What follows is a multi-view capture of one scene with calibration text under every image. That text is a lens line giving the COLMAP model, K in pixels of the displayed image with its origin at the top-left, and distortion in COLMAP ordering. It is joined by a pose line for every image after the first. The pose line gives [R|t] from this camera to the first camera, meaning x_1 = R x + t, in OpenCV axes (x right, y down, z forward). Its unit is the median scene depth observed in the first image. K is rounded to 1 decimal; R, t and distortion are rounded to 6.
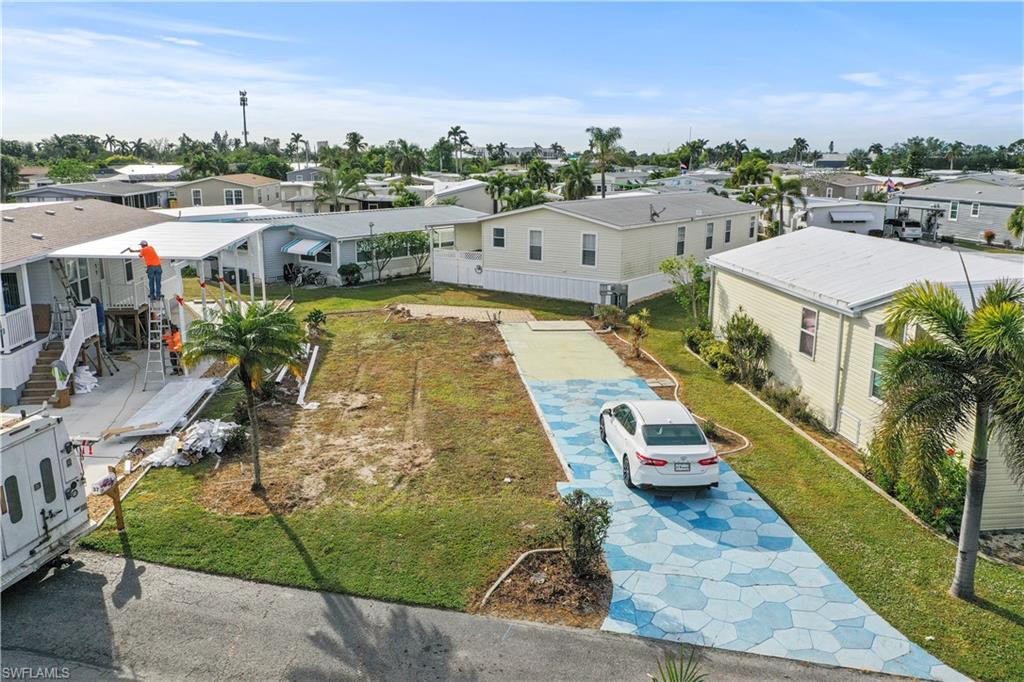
lens RADIAL K [[808.6, 0, 512.0], [0, 808.6, 341.0], [0, 0, 1]] dist [-0.001321, 0.000849]
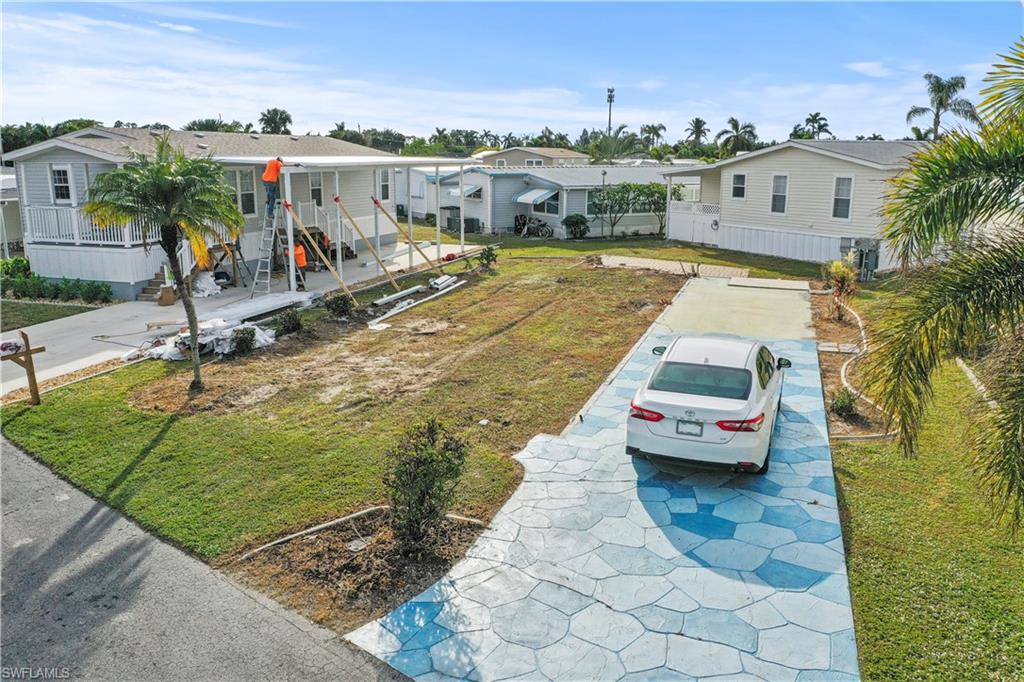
lens RADIAL K [[808.6, 0, 512.0], [0, 808.6, 341.0], [0, 0, 1]] dist [-0.001321, 0.000849]
pose [[0.906534, 0.094859, -0.411336, 0.156436], [-0.094212, 0.995311, 0.021899, 0.041882], [0.411485, 0.018900, 0.911221, 0.180551]]
